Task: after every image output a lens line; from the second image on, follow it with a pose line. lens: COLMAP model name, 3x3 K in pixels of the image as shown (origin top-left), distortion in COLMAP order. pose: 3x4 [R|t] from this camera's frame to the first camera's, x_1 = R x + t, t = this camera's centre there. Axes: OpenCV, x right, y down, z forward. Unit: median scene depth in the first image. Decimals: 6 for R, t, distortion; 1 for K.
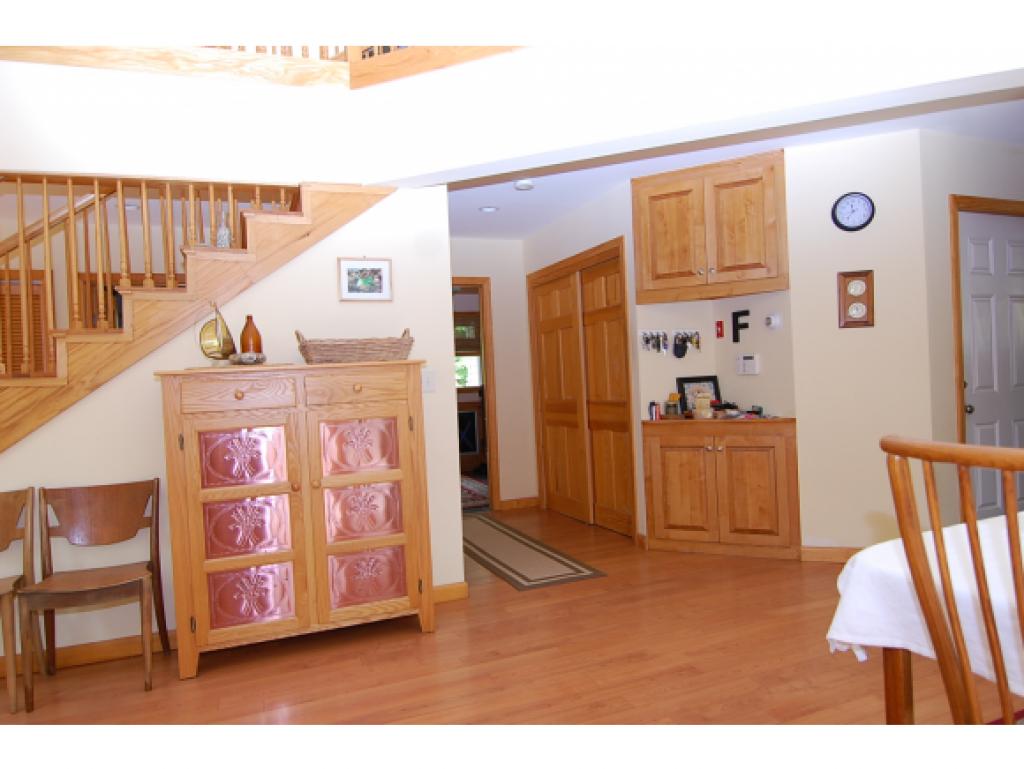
lens RADIAL K [[661.4, 0, 511.6], [0, 661.4, 387.9], [0, 0, 1]] dist [-0.000819, -0.015548]
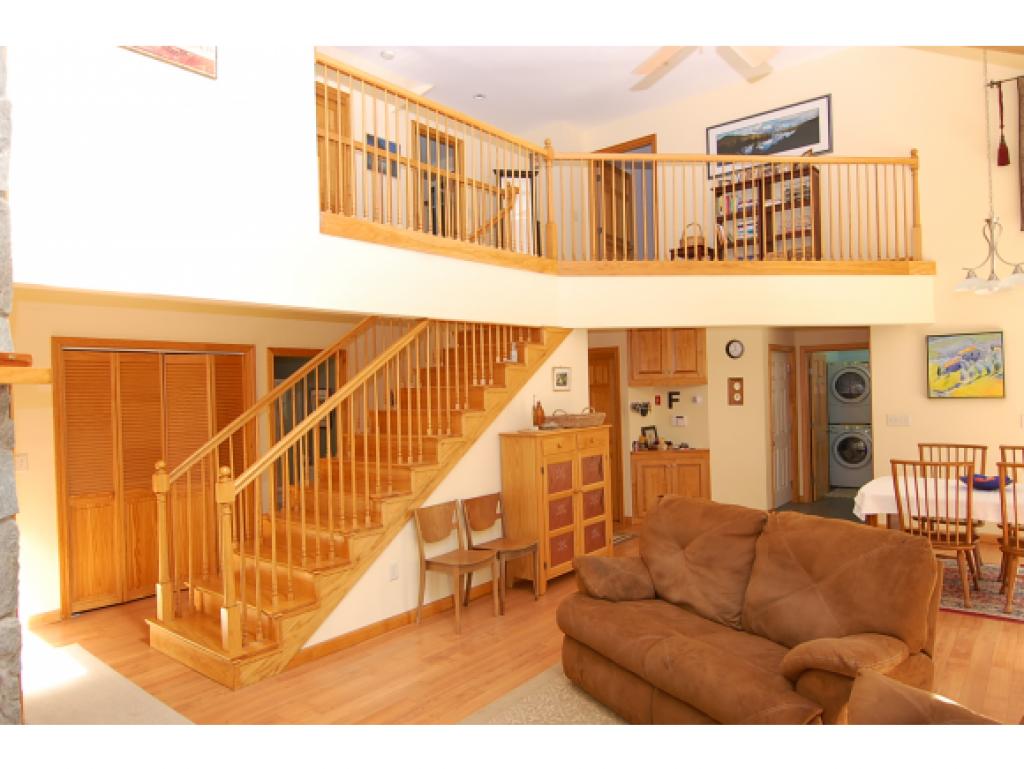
lens RADIAL K [[677.8, 0, 512.0], [0, 677.8, 384.5], [0, 0, 1]] dist [-0.001104, -0.000554]
pose [[0.870611, 0.026372, 0.491265, -1.056867], [-0.007486, 0.999157, -0.040369, -0.060133], [-0.491915, 0.031468, 0.870074, -0.470855]]
